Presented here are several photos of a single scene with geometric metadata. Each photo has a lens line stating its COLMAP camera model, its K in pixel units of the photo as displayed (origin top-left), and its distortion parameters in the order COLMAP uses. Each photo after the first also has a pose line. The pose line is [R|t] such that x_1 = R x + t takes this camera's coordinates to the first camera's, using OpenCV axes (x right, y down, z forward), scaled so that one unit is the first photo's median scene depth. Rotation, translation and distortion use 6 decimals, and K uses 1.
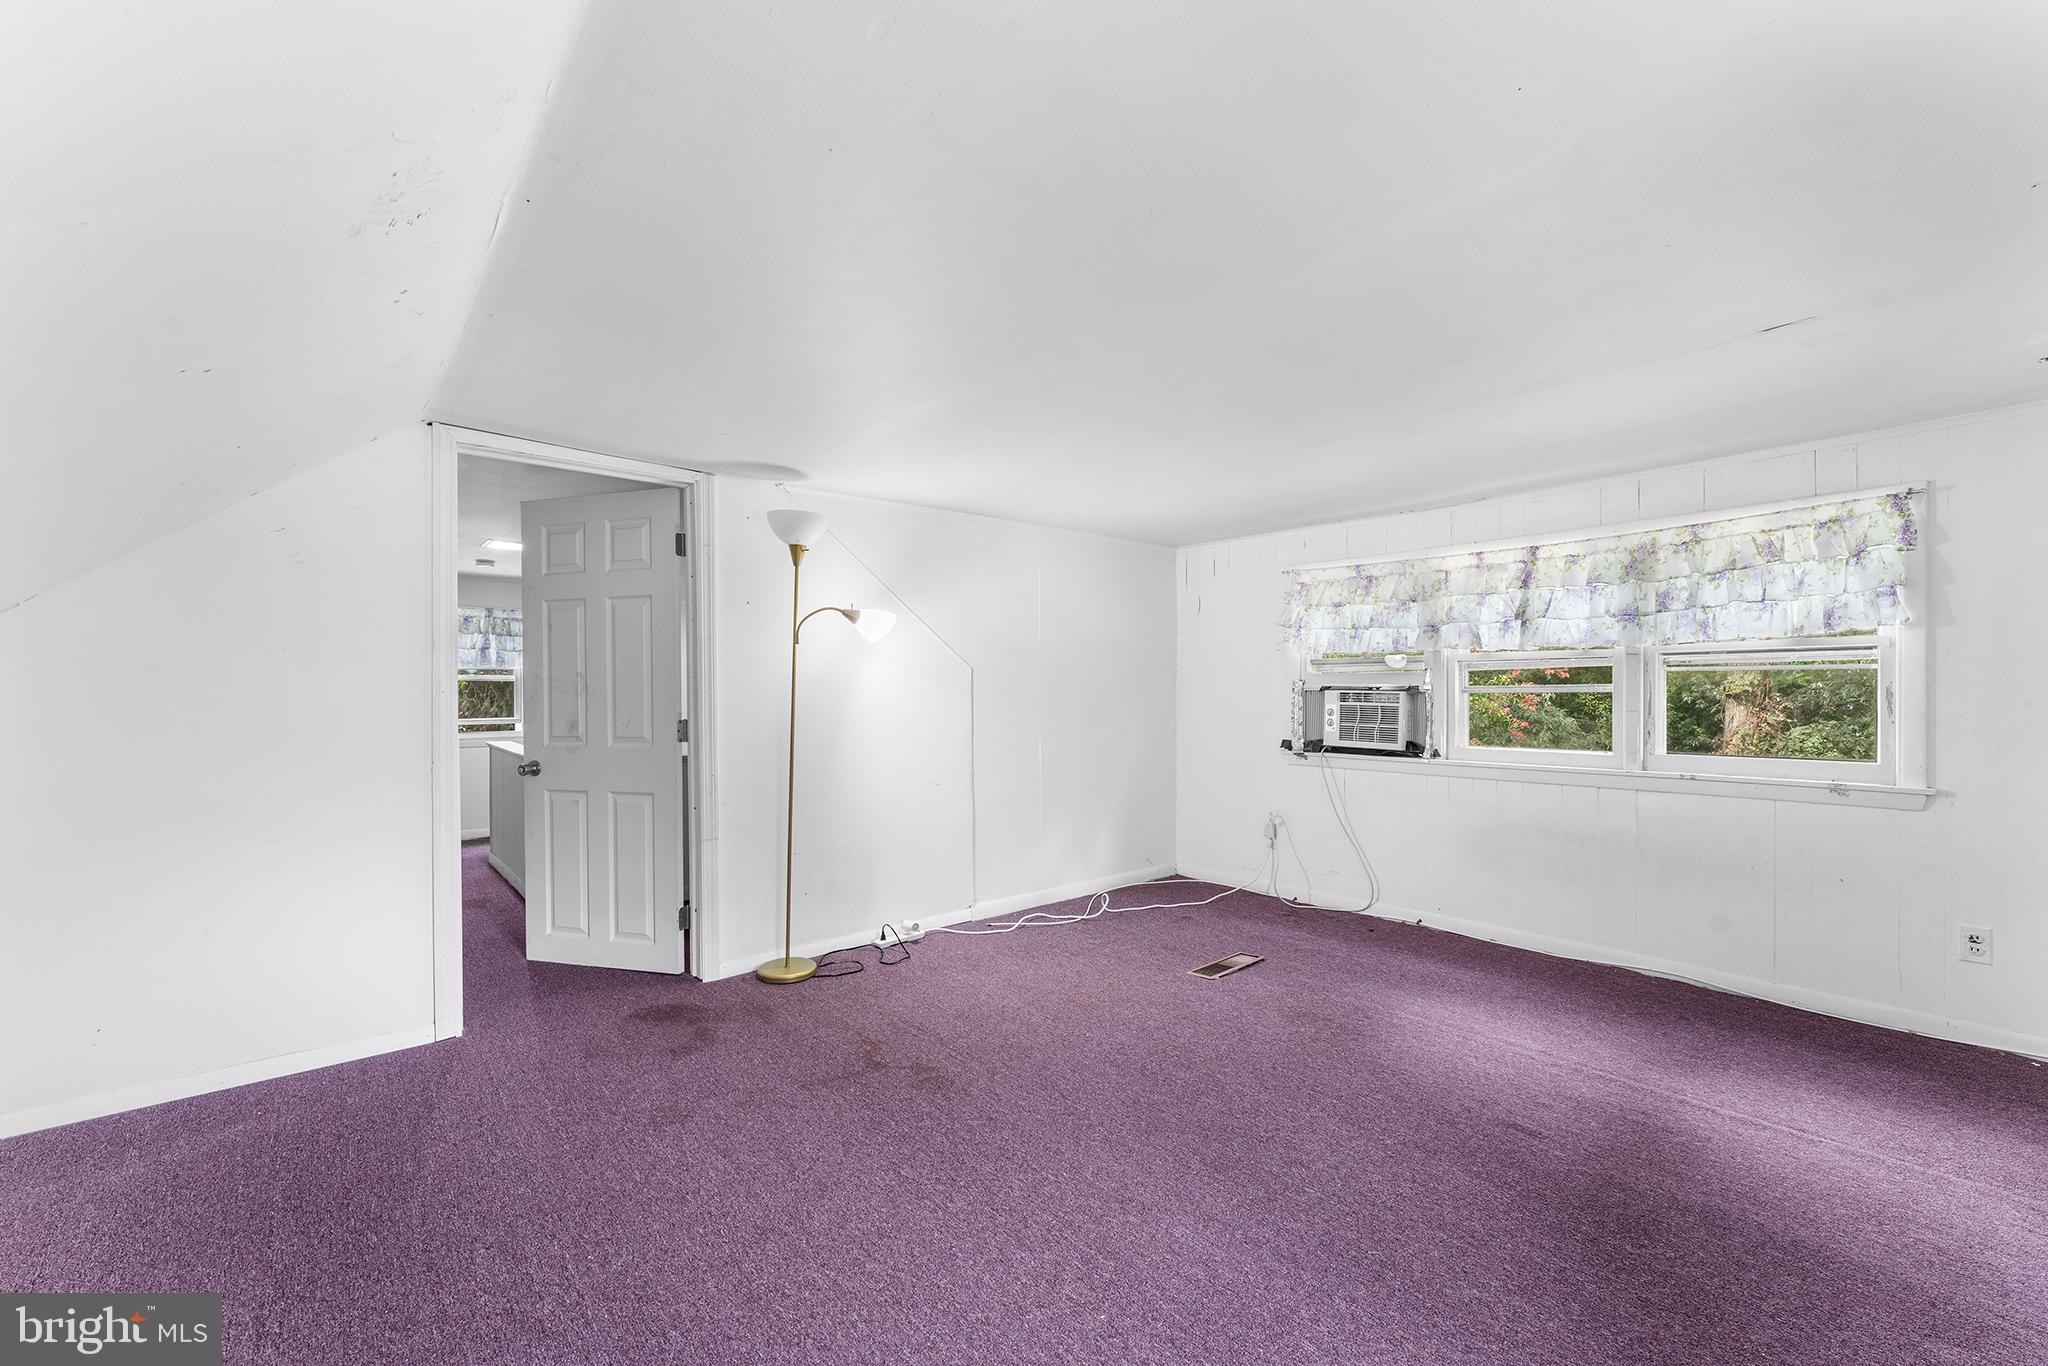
lens RADIAL K [[820.8, 0, 1016.7], [0, 820.8, 695.5], [0, 0, 1]] dist [-0.000114, 0.000169]
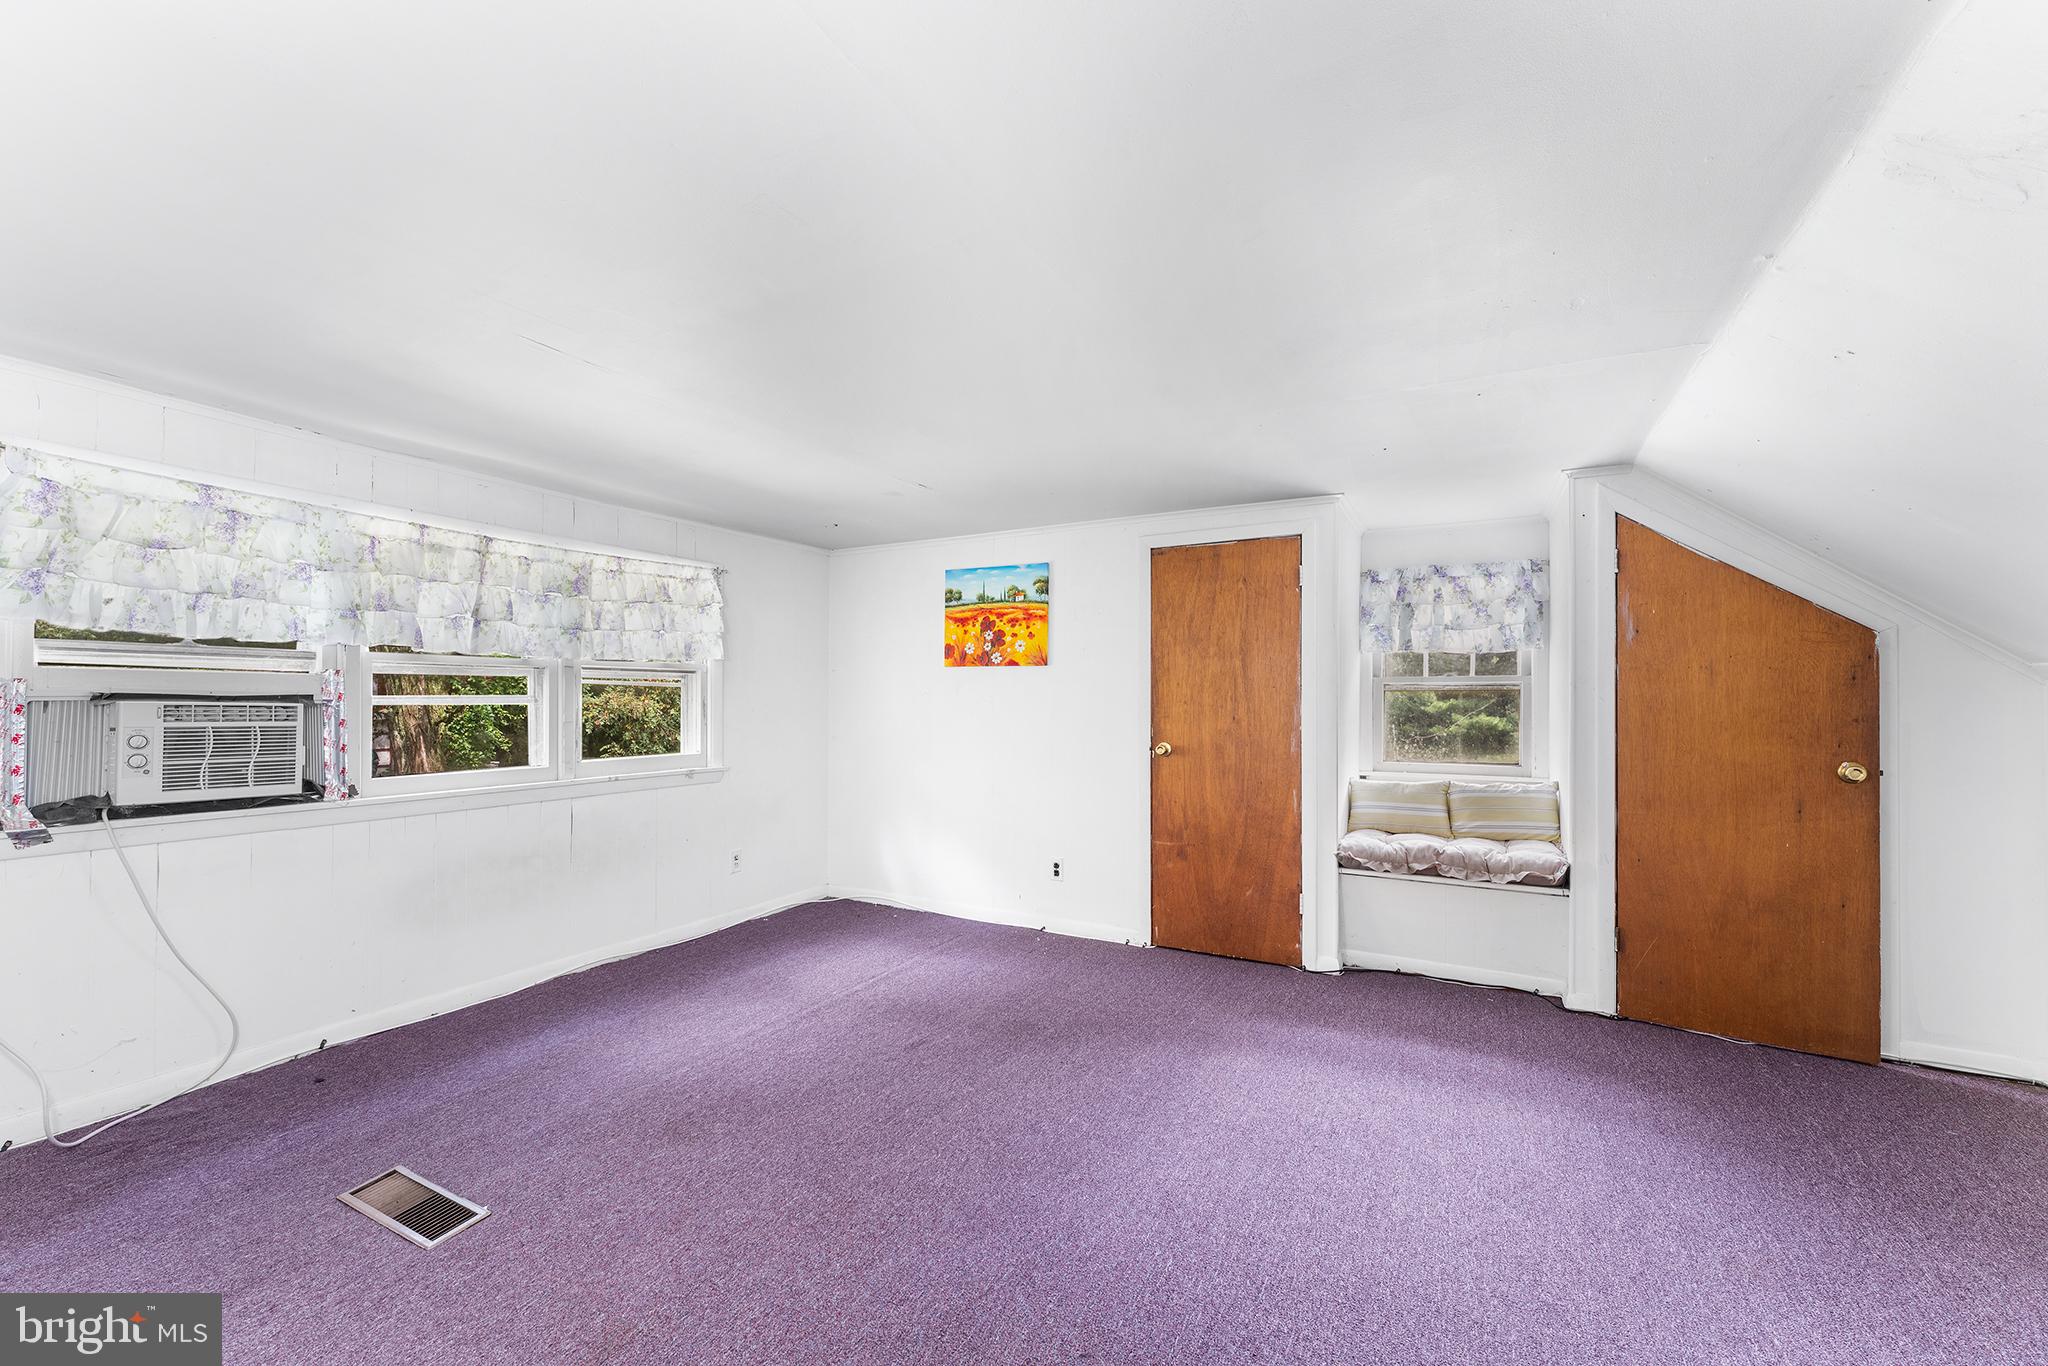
lens RADIAL K [[820.8, 0, 1016.7], [0, 820.8, 695.5], [0, 0, 1]] dist [-0.000114, 0.000169]
pose [[-0.363850, 0.006743, 0.931433, -0.391110], [0.002088, 0.999977, -0.006423, -0.006239], [-0.931455, -0.000393, -0.363856, 0.802013]]
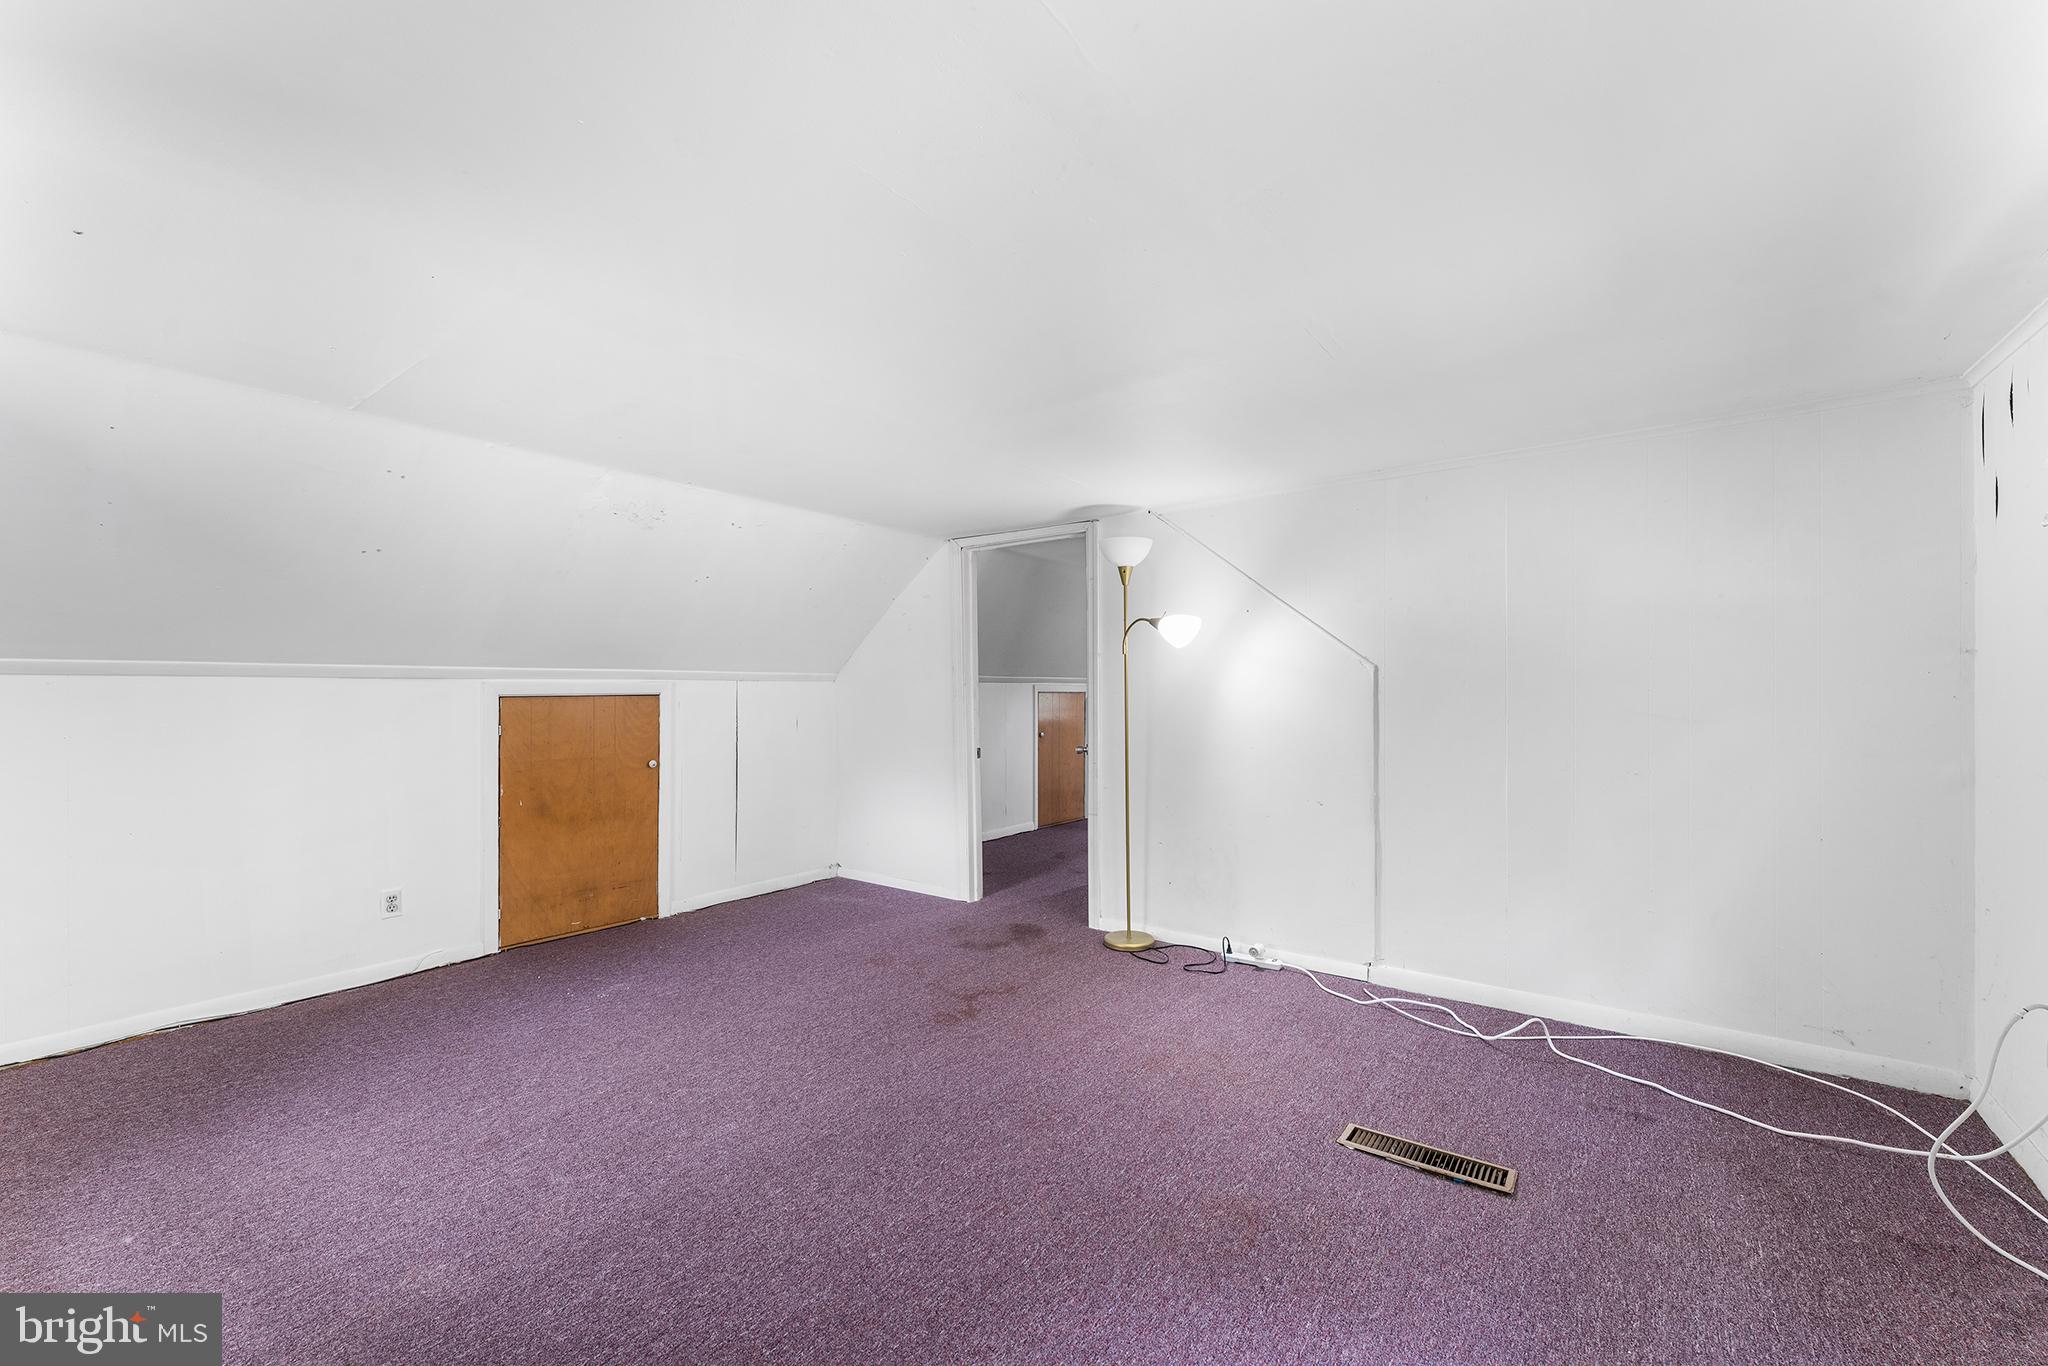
lens RADIAL K [[820.8, 0, 1016.7], [0, 820.8, 695.5], [0, 0, 1]] dist [-0.000114, 0.000169]
pose [[0.224240, 0.003448, -0.974528, 0.749757], [-0.002160, 0.999993, 0.003041, -0.007789], [0.974532, 0.001423, 0.224246, 0.561439]]
